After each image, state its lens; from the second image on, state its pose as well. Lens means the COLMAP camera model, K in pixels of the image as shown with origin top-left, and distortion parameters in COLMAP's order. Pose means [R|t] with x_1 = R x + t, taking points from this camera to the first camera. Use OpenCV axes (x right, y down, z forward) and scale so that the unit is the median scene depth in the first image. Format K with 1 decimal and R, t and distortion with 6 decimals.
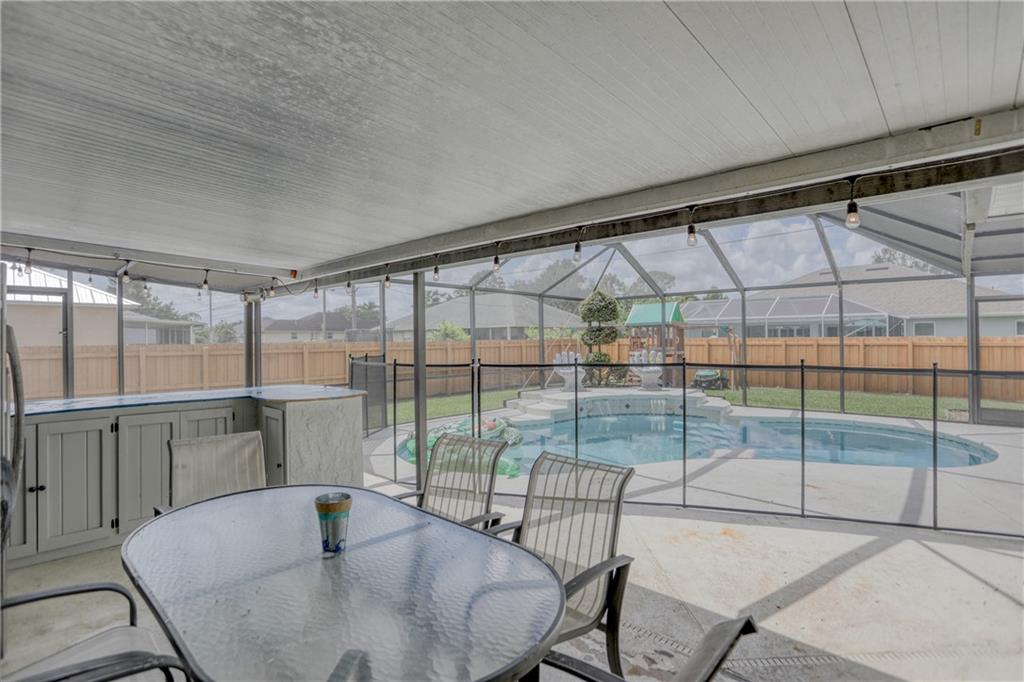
lens RADIAL K [[491.5, 0, 512.0], [0, 491.5, 341.0], [0, 0, 1]] dist [-0.000210, -0.000044]
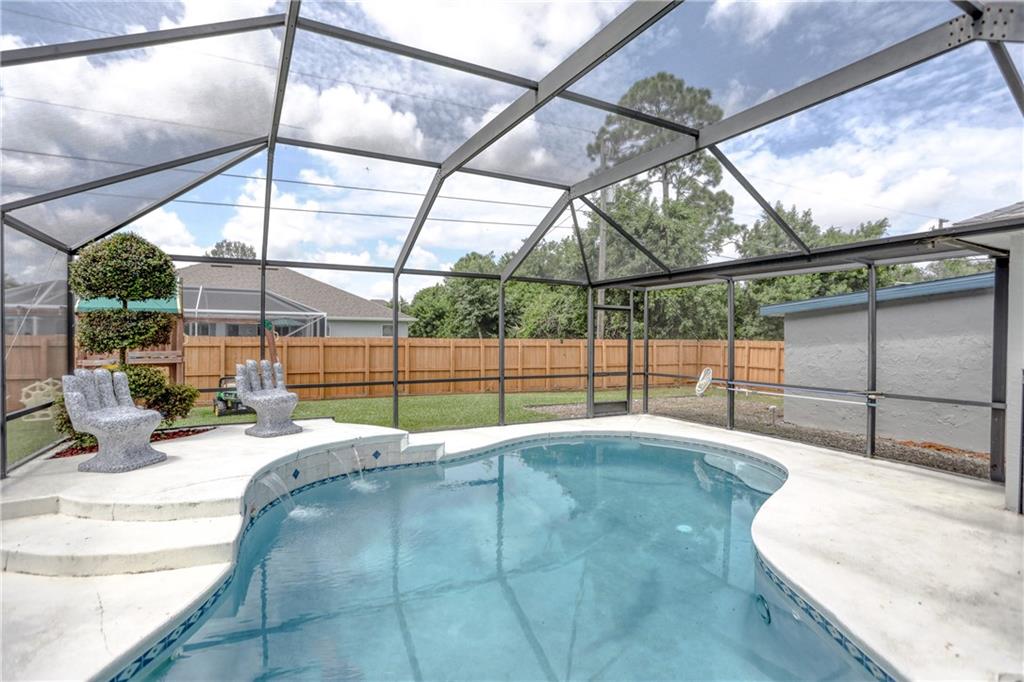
lens RADIAL K [[551.6, 0, 512.0], [0, 551.6, 341.0], [0, 0, 1]] dist [0.000368, 0.000025]
pose [[0.340059, 0.006400, 0.940382, -0.122859], [-0.006179, 0.999970, -0.004571, 0.001212], [-0.940384, -0.004256, 0.340089, 0.252415]]
